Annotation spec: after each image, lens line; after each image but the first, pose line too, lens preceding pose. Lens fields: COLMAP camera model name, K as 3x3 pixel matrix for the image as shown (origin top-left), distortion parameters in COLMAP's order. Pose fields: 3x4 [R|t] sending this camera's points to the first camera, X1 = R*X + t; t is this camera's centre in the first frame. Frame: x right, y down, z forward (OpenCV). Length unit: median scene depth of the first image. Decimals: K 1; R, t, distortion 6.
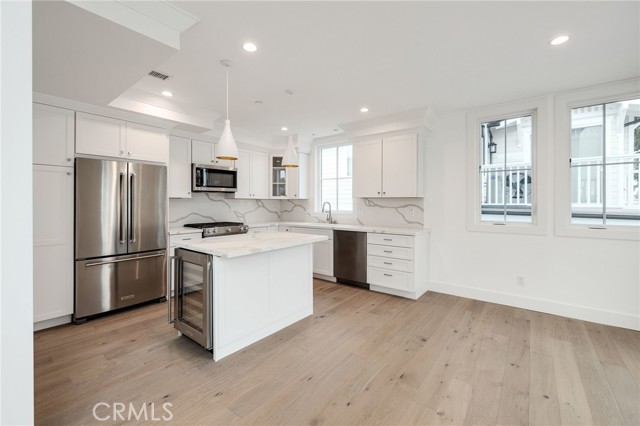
lens RADIAL K [[270.8, 0, 321.9], [0, 270.8, 201.6], [0, 0, 1]] dist [0.000654, 0.000064]
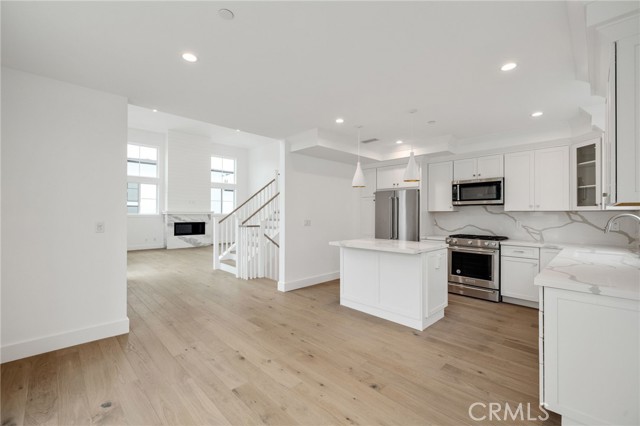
lens RADIAL K [[271.2, 0, 320.0], [0, 271.2, 213.0], [0, 0, 1]] dist [0.000654, -0.000006]
pose [[-0.126949, -0.006590, -0.991887, 0.855001], [-0.002428, 0.999977, -0.006333, 0.003475], [0.991906, 0.001605, -0.126962, 0.674901]]
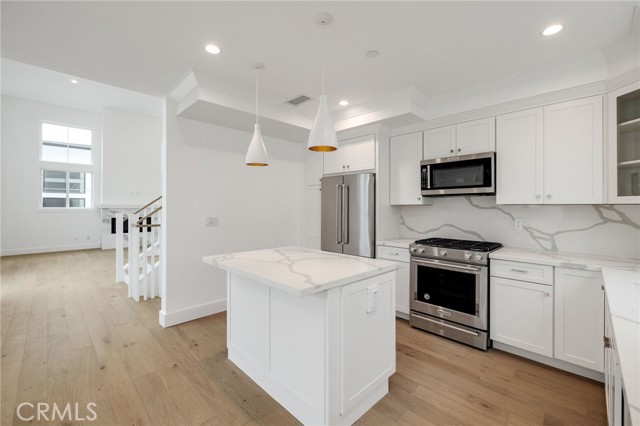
lens RADIAL K [[269.6, 0, 322.1], [0, 269.6, 206.1], [0, 0, 1]] dist [0.000452, 0.000030]
pose [[-0.115220, -0.005334, -0.993326, 0.389981], [-0.001156, 0.999986, -0.005236, -0.004963], [0.993339, 0.000545, -0.115224, 0.922766]]
